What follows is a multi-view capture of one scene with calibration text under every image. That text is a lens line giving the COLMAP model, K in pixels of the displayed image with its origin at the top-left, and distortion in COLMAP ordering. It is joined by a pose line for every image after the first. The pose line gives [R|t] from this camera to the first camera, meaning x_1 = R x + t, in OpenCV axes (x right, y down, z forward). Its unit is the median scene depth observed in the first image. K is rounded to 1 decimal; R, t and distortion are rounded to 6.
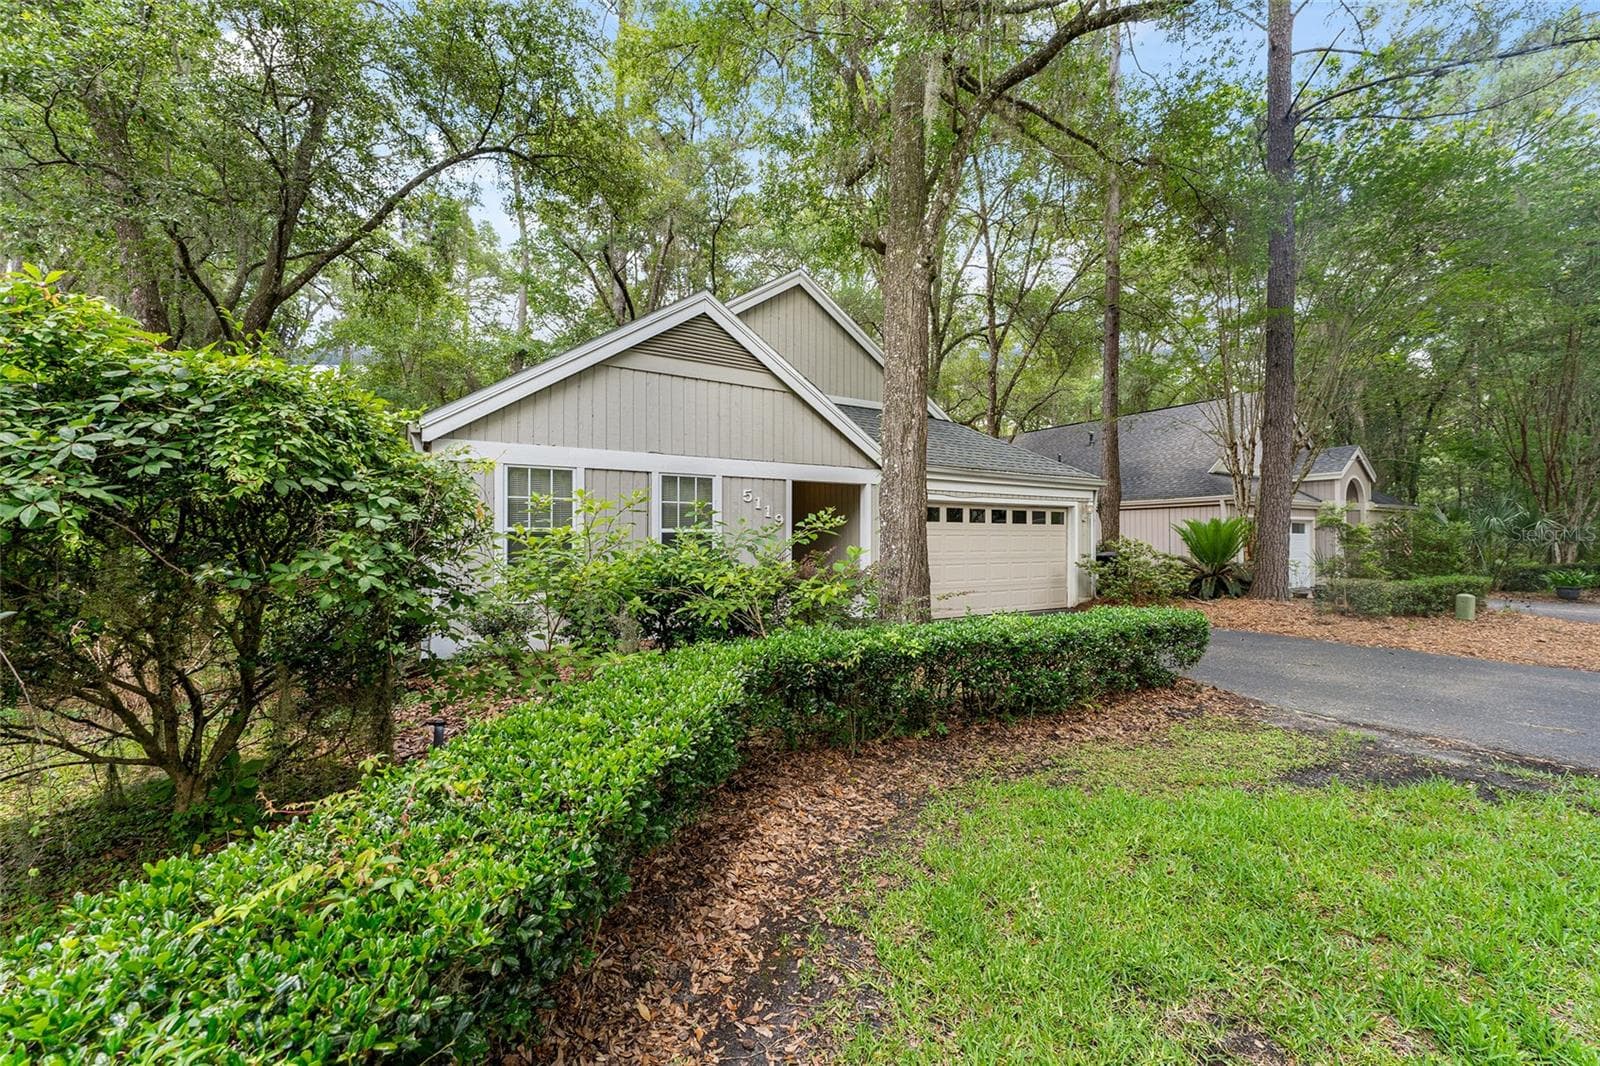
lens RADIAL K [[637.6, 0, 800.0], [0, 637.6, 533.0], [0, 0, 1]] dist [0.000142, -0.000027]
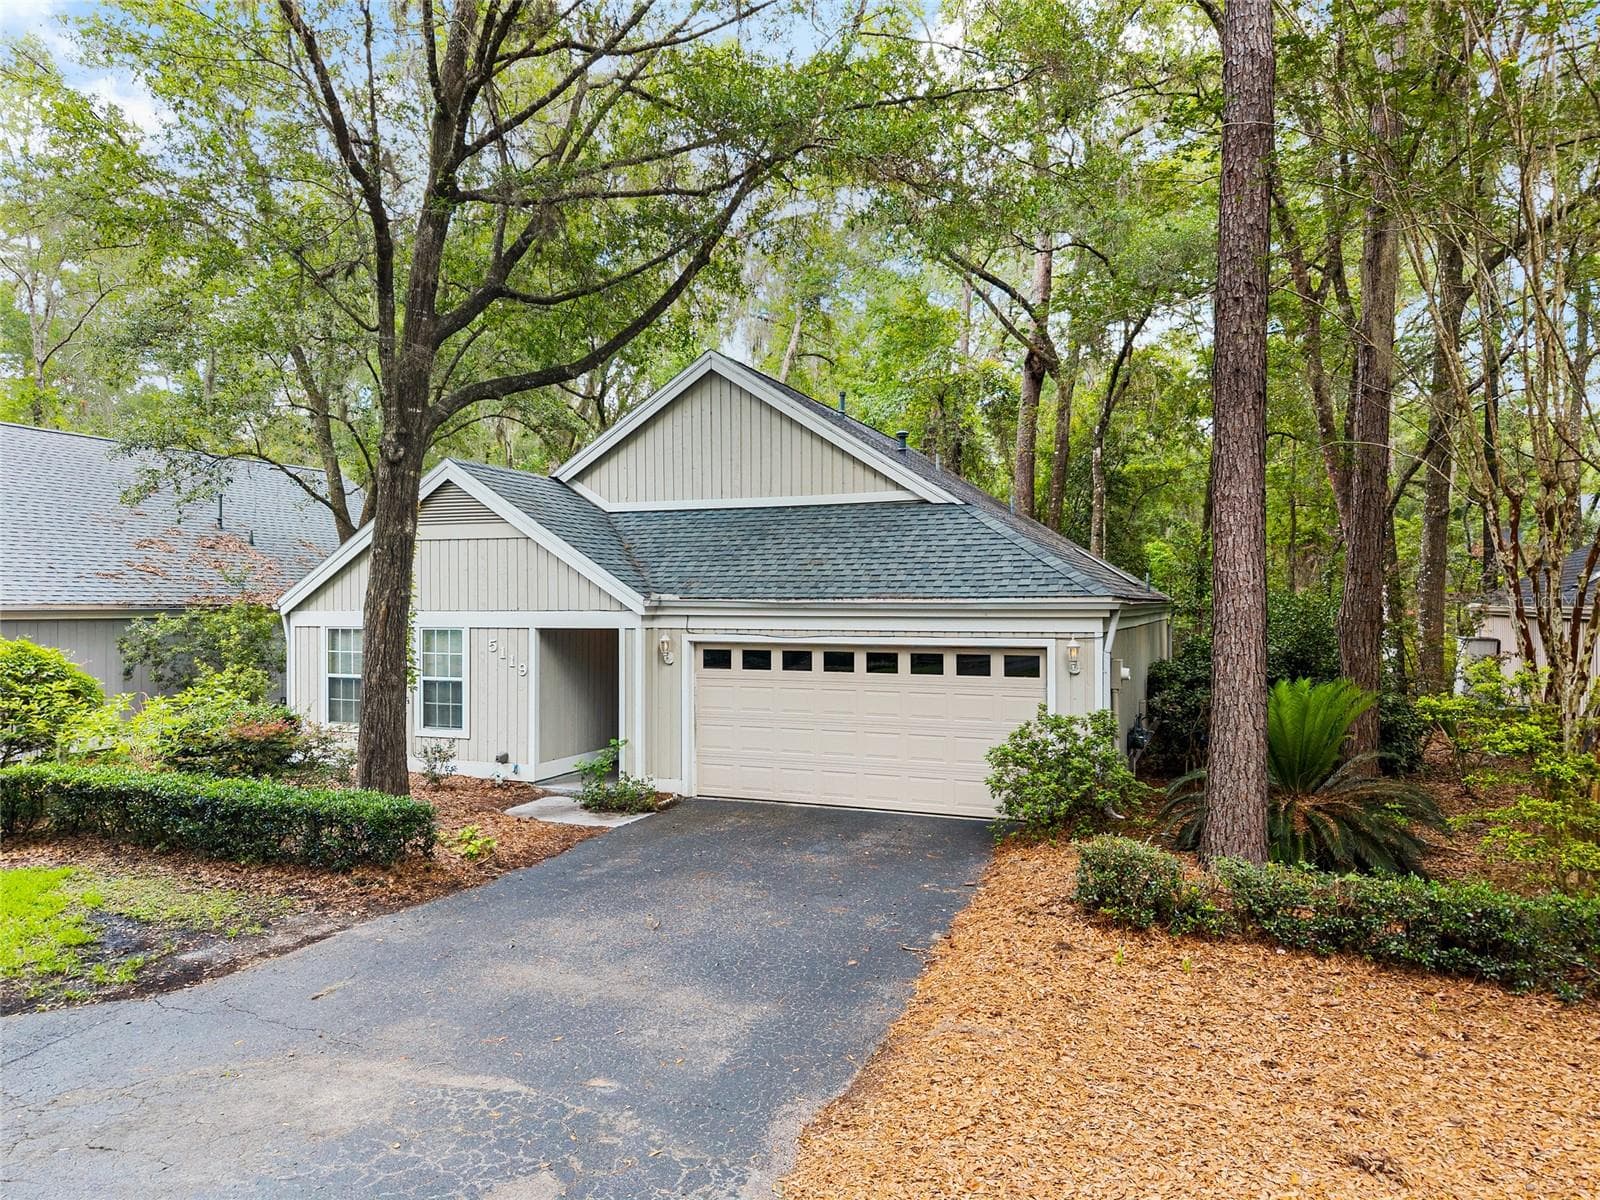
lens RADIAL K [[1039.8, 0, 800.0], [0, 1039.8, 600.0], [0, 0, 1]] dist [-0.023744, -0.001290]
pose [[0.607761, -0.004086, -0.794110, 1.502232], [0.009145, 0.999956, 0.001854, -0.126647], [0.794068, -0.008389, 0.607772, 0.370364]]
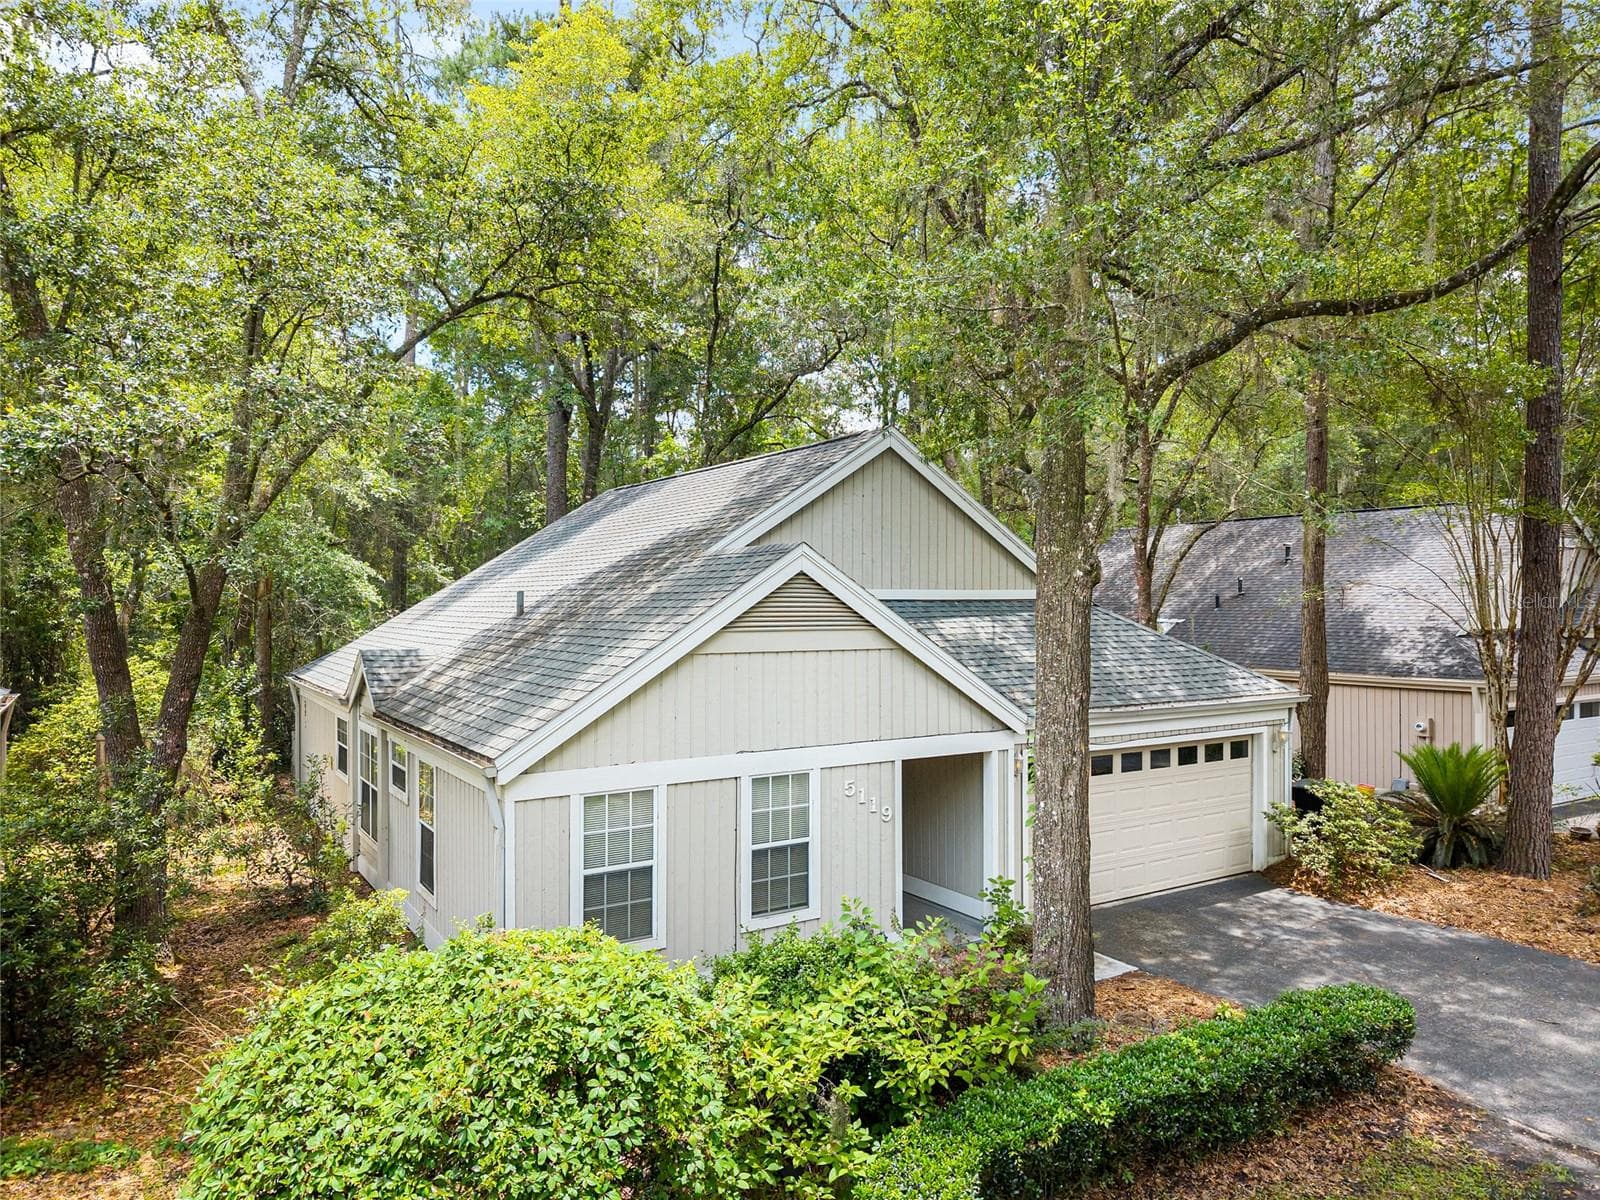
lens RADIAL K [[1065.9, 0, 800.0], [0, 1065.9, 600.0], [0, 0, 1]] dist [0.001716, -0.003671]
pose [[0.999997, -0.001549, -0.002091, -0.137054], [0.001563, 0.999976, 0.006763, -0.293870], [0.002080, -0.006766, 0.999975, -0.314257]]
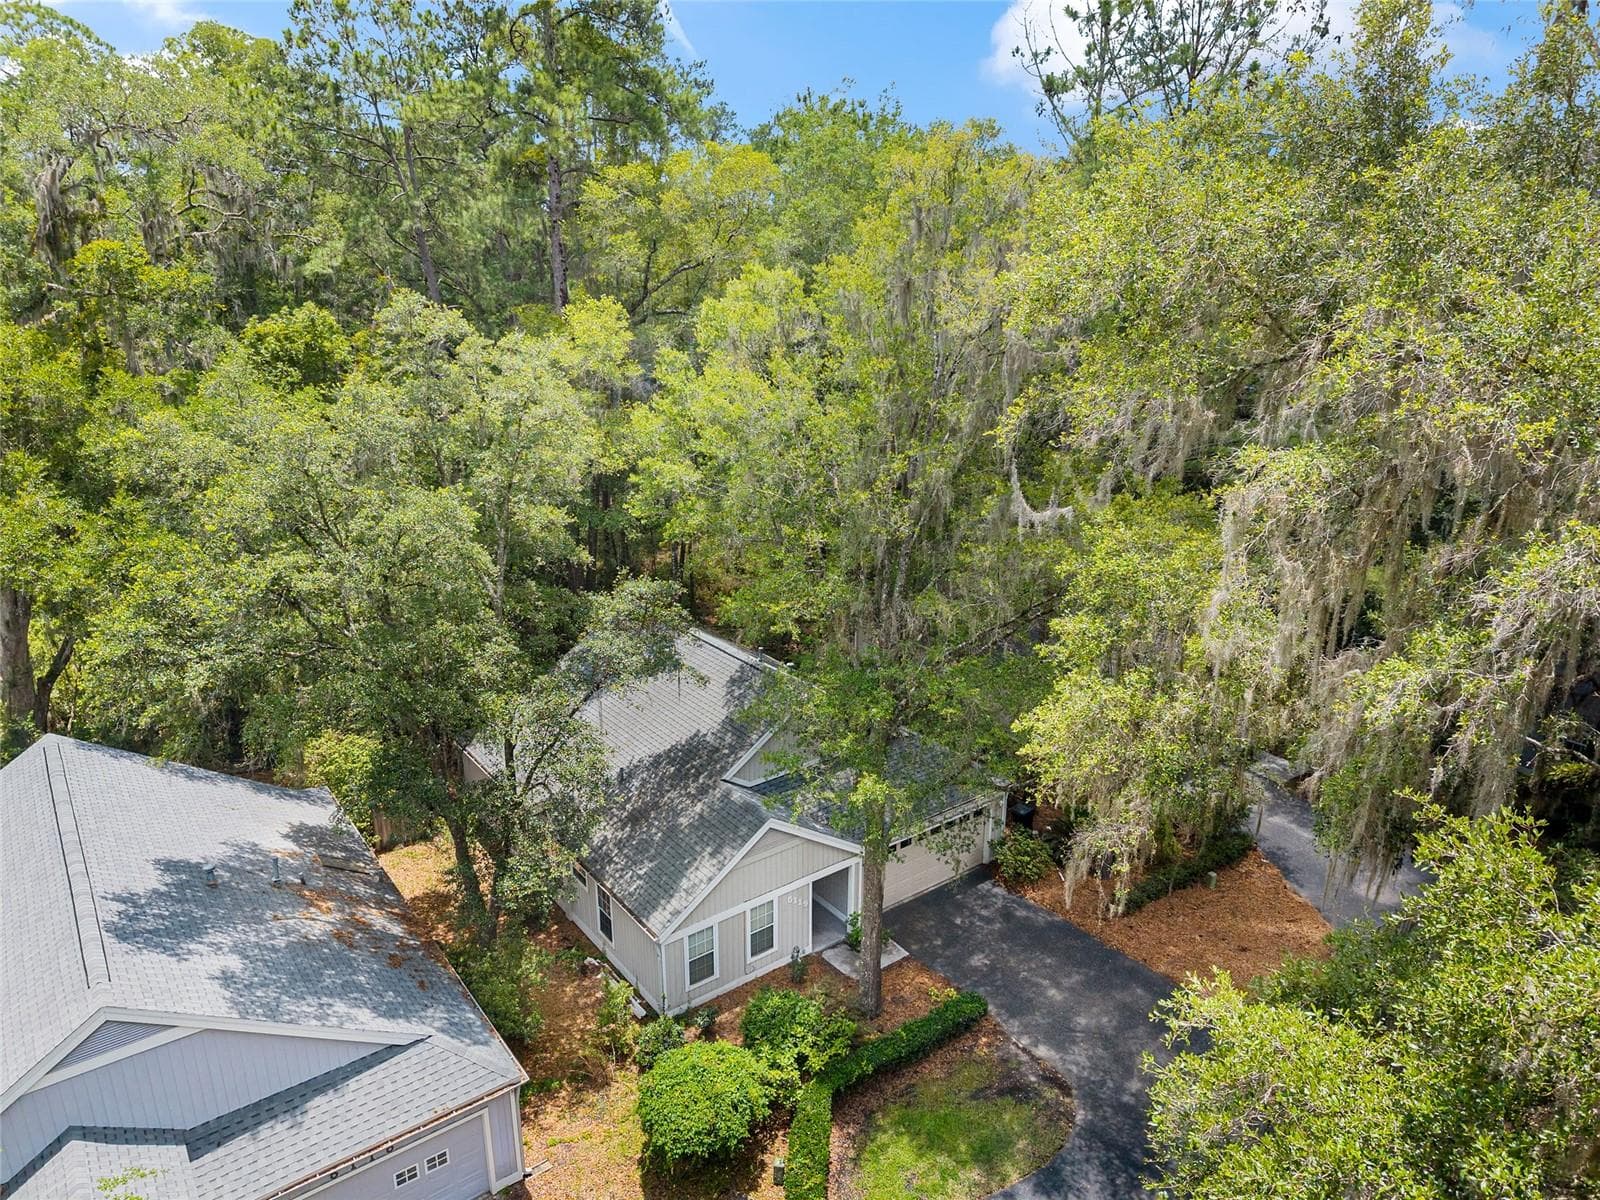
lens RADIAL K [[1065.9, 0, 800.0], [0, 1065.9, 600.0], [0, 0, 1]] dist [0.001716, -0.003671]
pose [[0.996771, -0.027016, 0.075613, -0.259103], [0.001090, 0.946164, 0.323685, -1.866053], [-0.080287, -0.322557, 0.943139, -1.638661]]
